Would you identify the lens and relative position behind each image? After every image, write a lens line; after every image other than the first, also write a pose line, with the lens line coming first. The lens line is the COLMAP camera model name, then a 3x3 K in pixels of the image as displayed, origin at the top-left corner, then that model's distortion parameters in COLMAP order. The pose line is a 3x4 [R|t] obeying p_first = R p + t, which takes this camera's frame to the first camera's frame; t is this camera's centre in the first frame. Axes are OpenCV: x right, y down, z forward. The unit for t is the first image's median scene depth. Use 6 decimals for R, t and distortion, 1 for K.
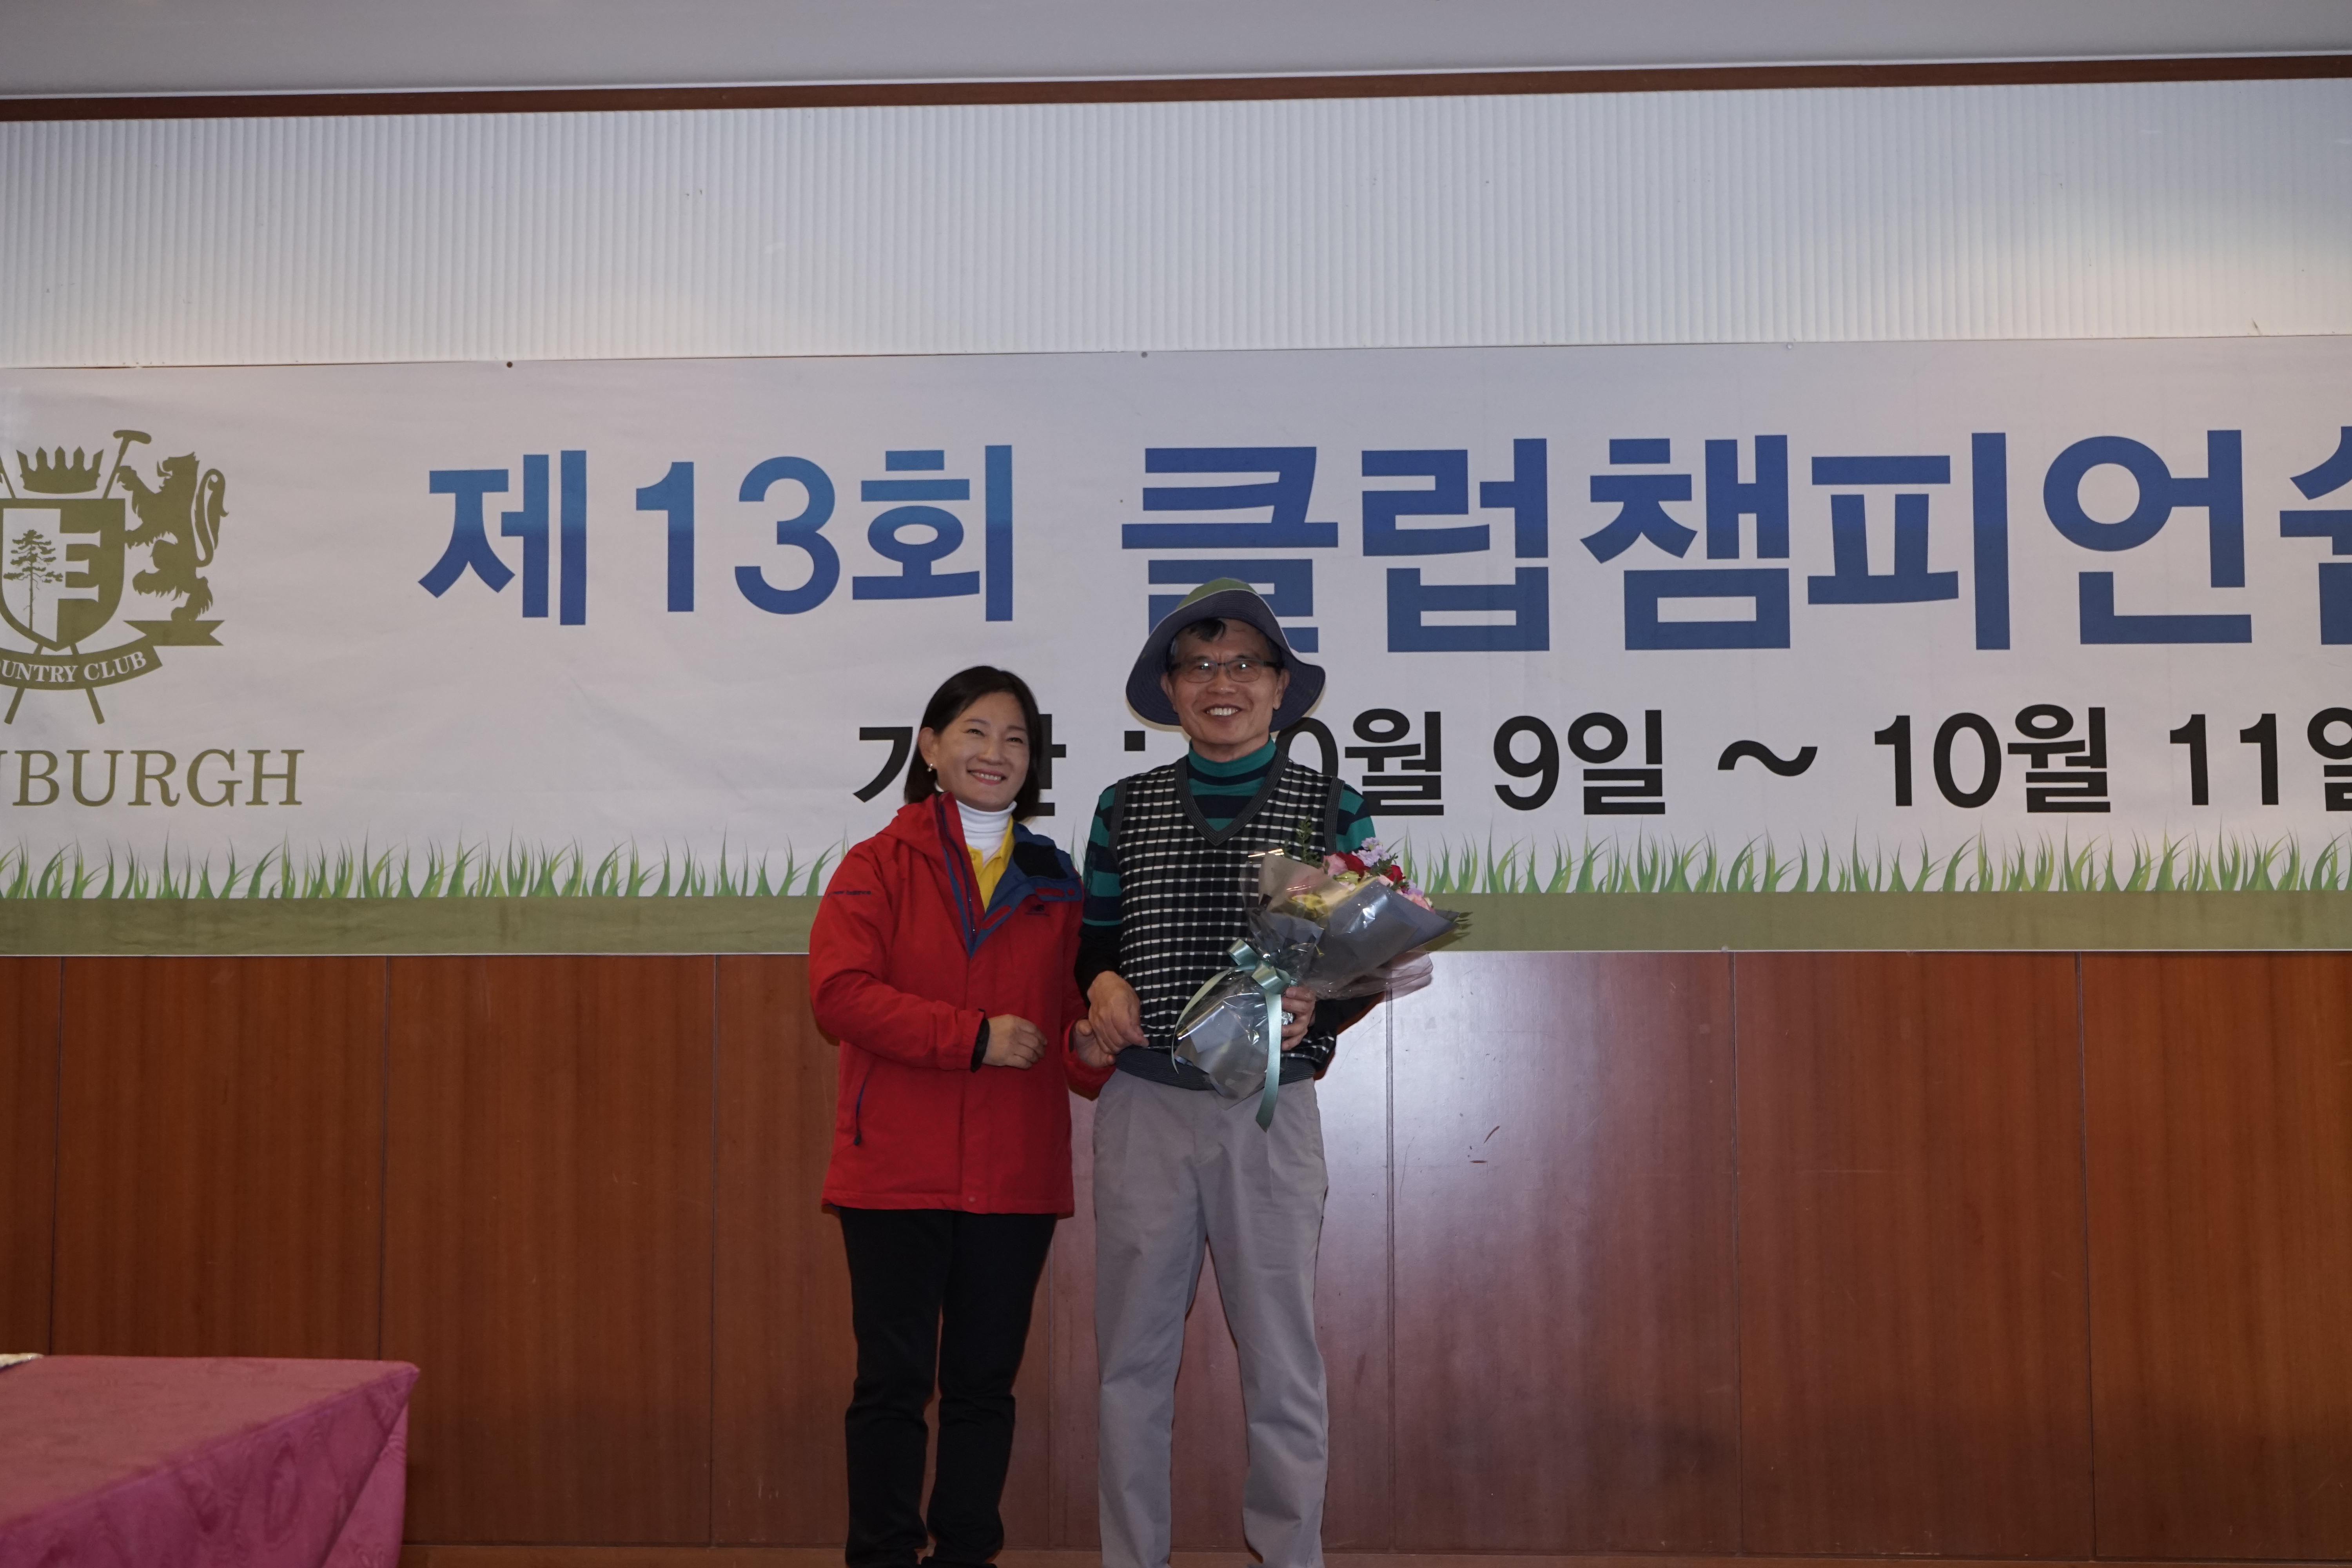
lens RADIAL K [[2996.3, 0, 1093.2], [0, 2996.3, 602.4], [0, 0, 1]] dist [0.022701, 0.000000]
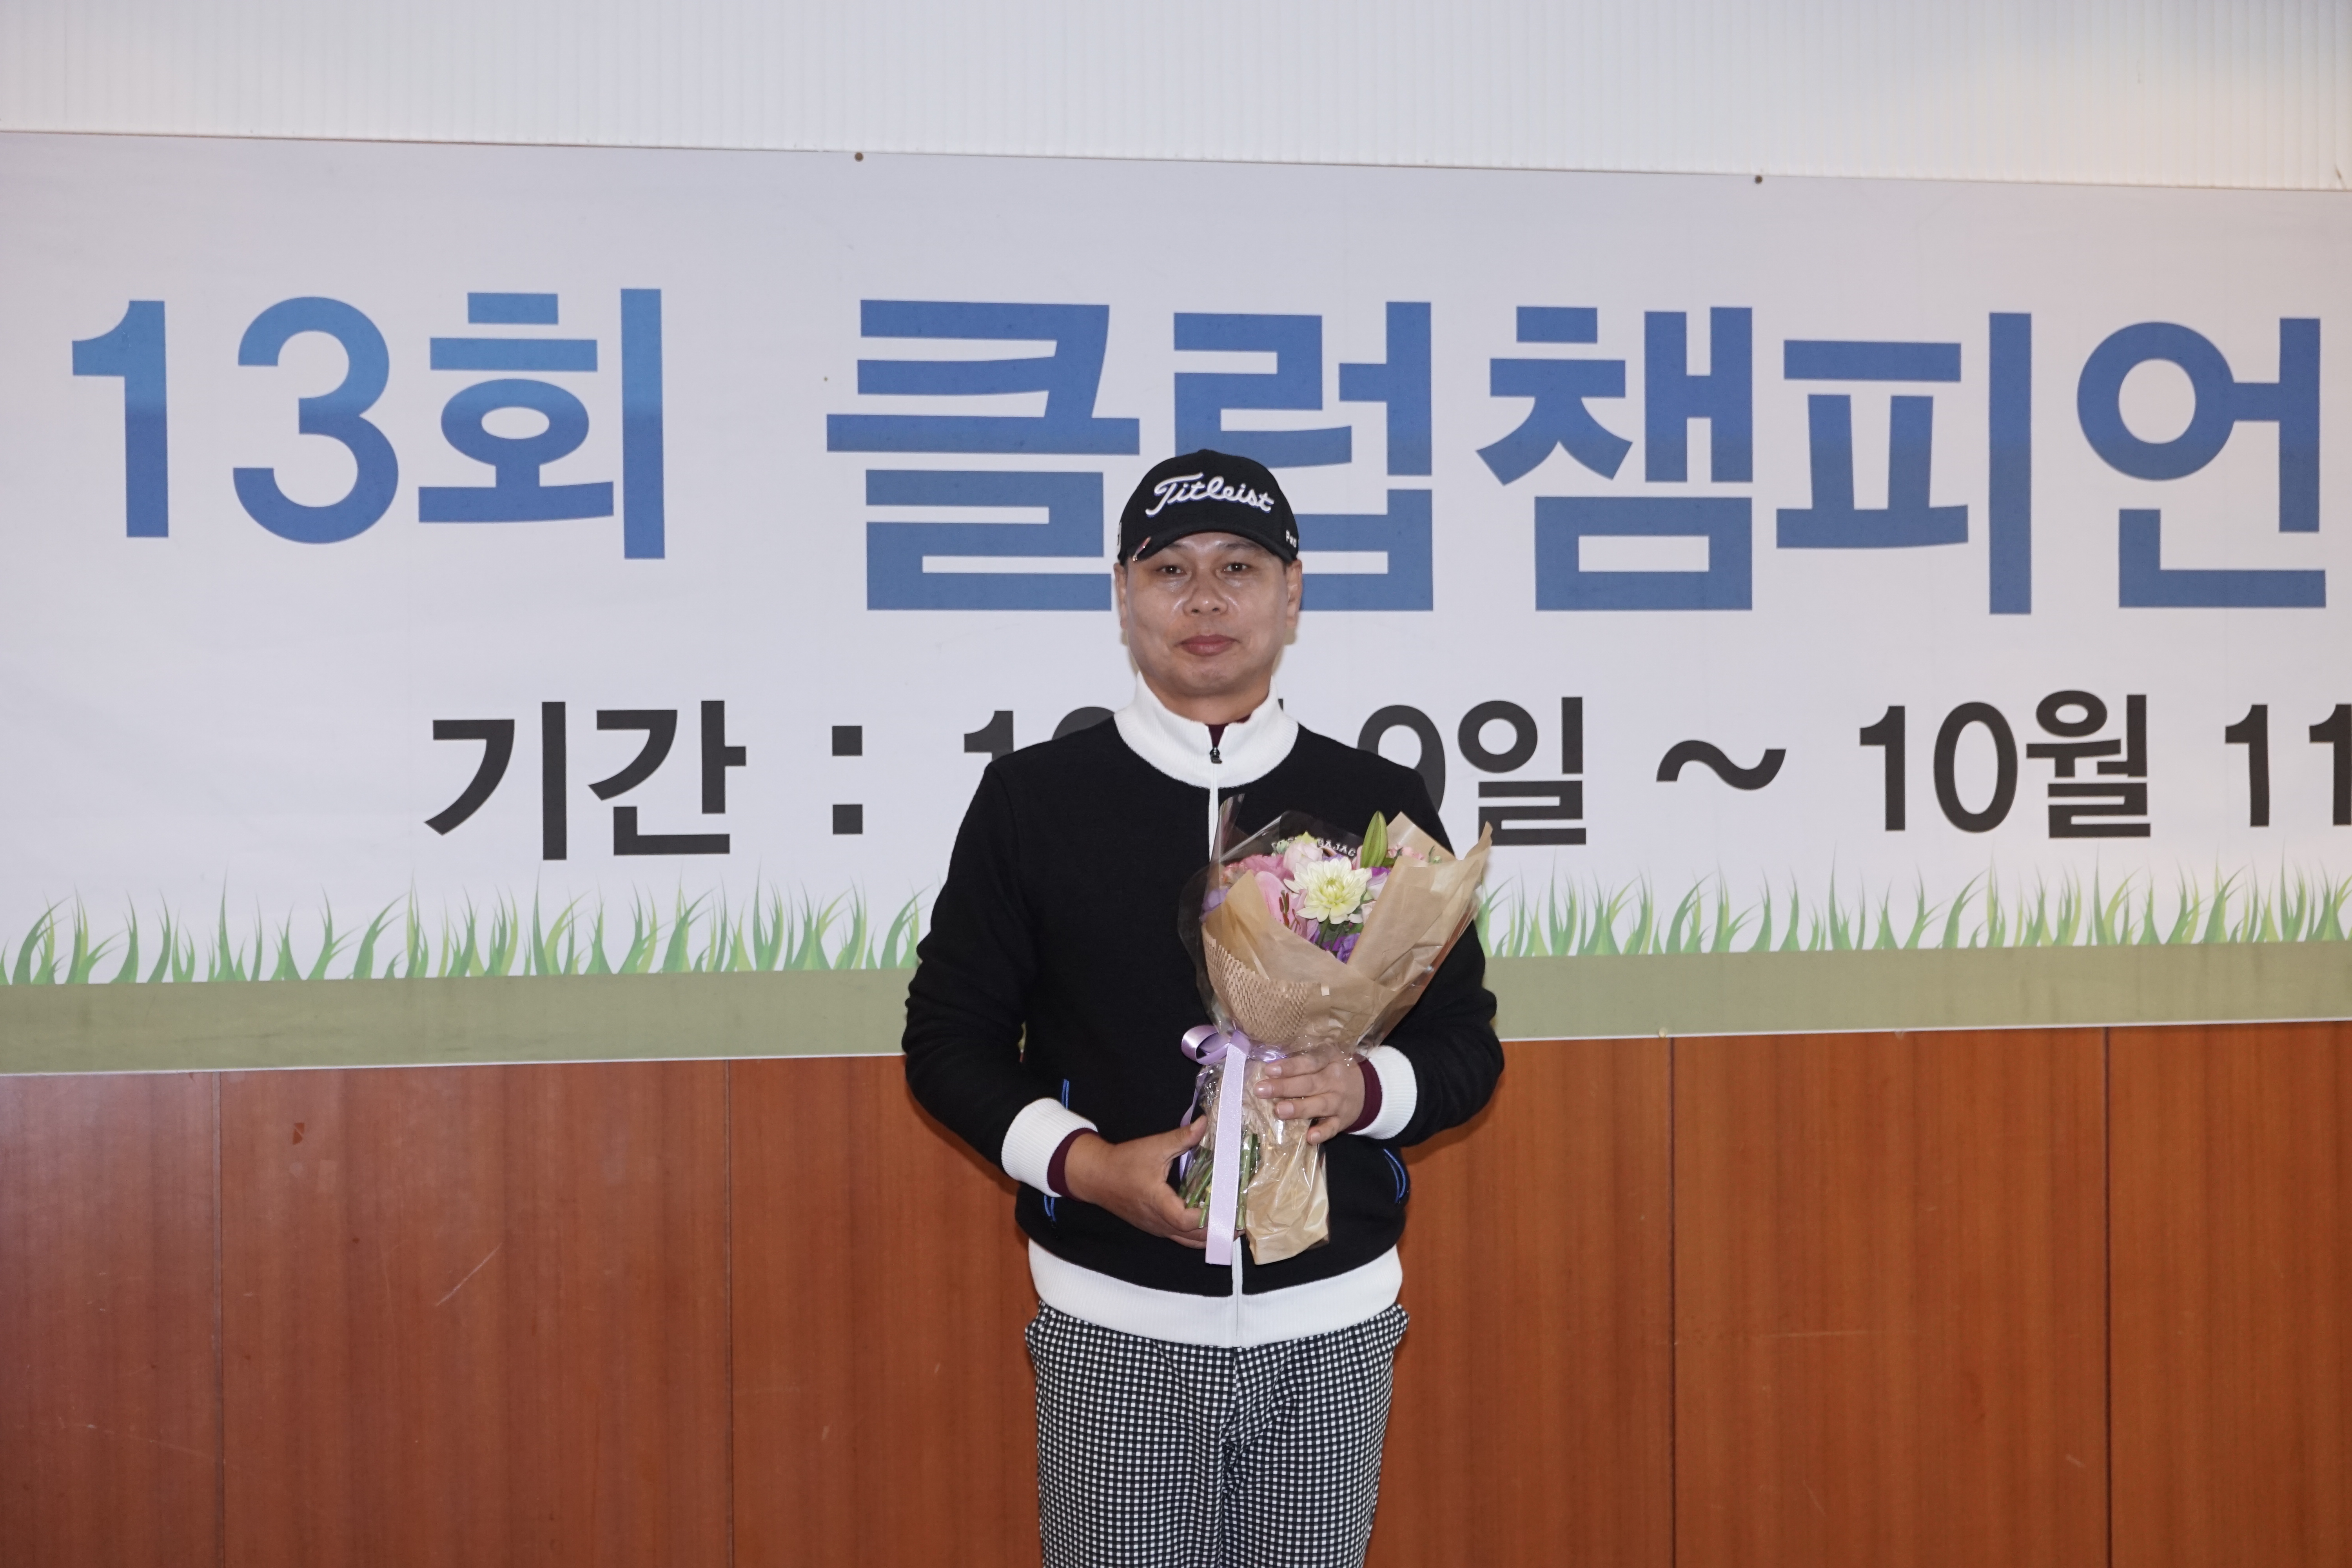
lens RADIAL K [[4537.9, 0, 1177.5], [0, 4537.9, 793.3], [0, 0, 1]] dist [-0.019579, 0.000000]
pose [[0.954994, -0.003309, 0.296607, -0.215395], [-0.013353, 0.998444, 0.054133, 0.002362], [-0.296325, -0.055657, 0.953464, 0.015698]]
